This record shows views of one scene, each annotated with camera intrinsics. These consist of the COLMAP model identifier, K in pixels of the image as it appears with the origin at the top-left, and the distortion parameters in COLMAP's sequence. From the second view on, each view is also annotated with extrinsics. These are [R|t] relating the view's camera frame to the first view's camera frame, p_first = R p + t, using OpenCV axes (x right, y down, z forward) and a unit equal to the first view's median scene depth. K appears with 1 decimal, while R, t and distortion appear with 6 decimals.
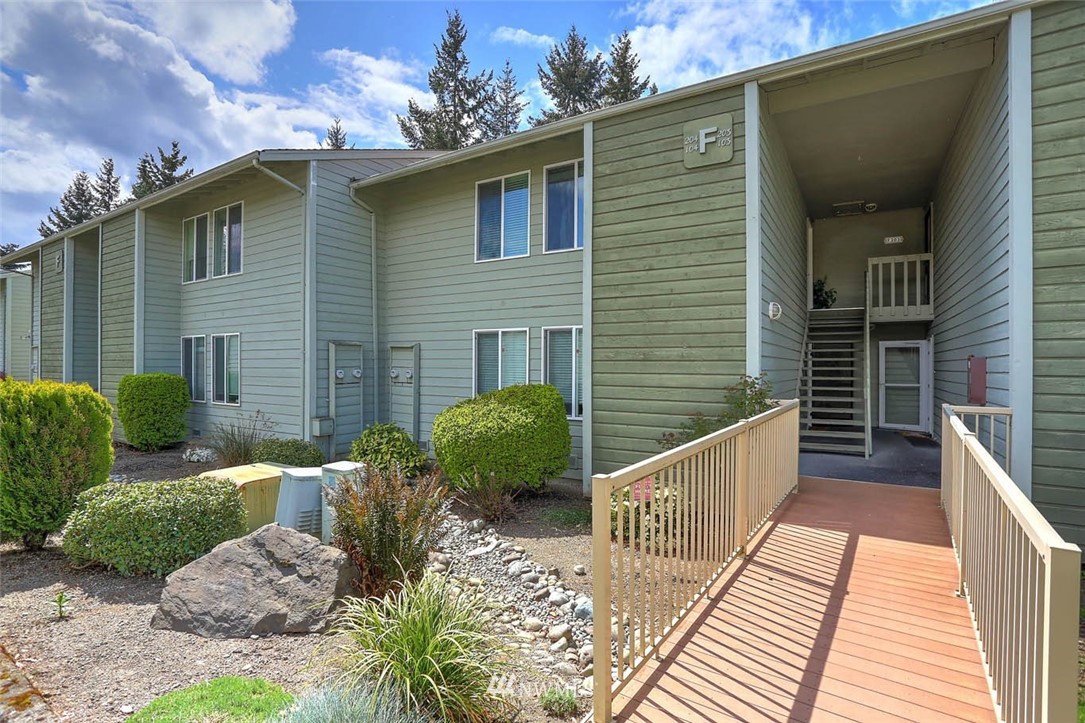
lens RADIAL K [[526.8, 0, 542.5], [0, 526.8, 361.5], [0, 0, 1]] dist [-0.033339, 0.024289]
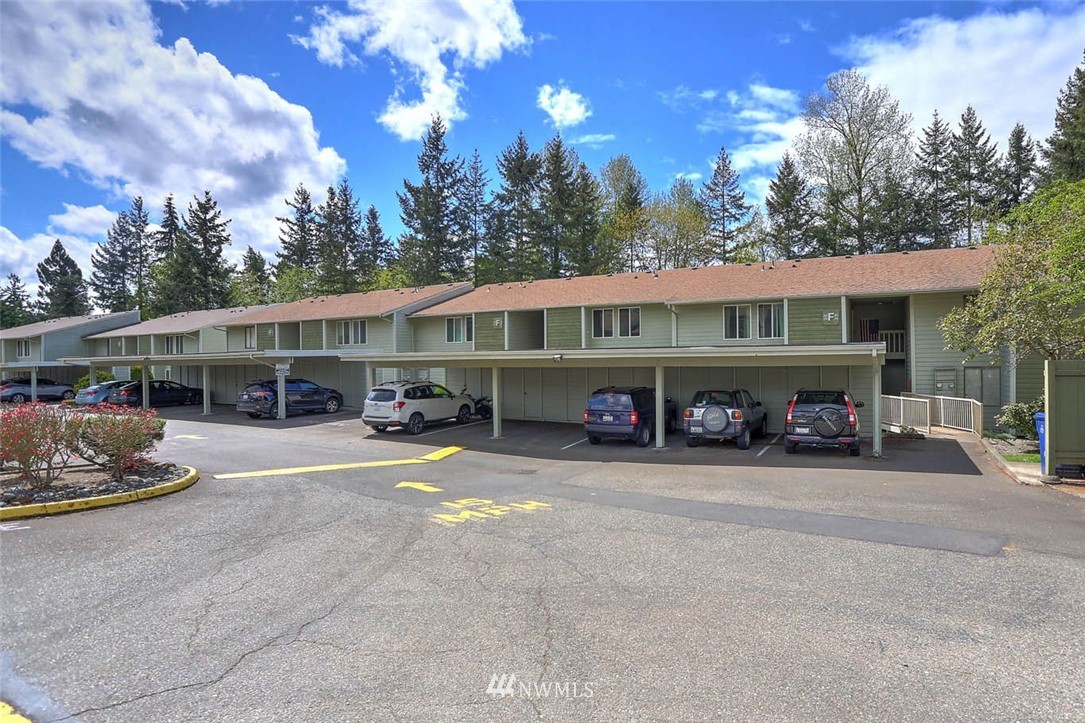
lens RADIAL K [[526.8, 0, 542.5], [0, 526.8, 361.5], [0, 0, 1]] dist [-0.033339, 0.024289]
pose [[0.999531, -0.015231, 0.026553, 0.065731], [0.015304, 0.999880, -0.002565, -0.009480], [-0.026511, 0.002971, 0.999644, -0.394776]]
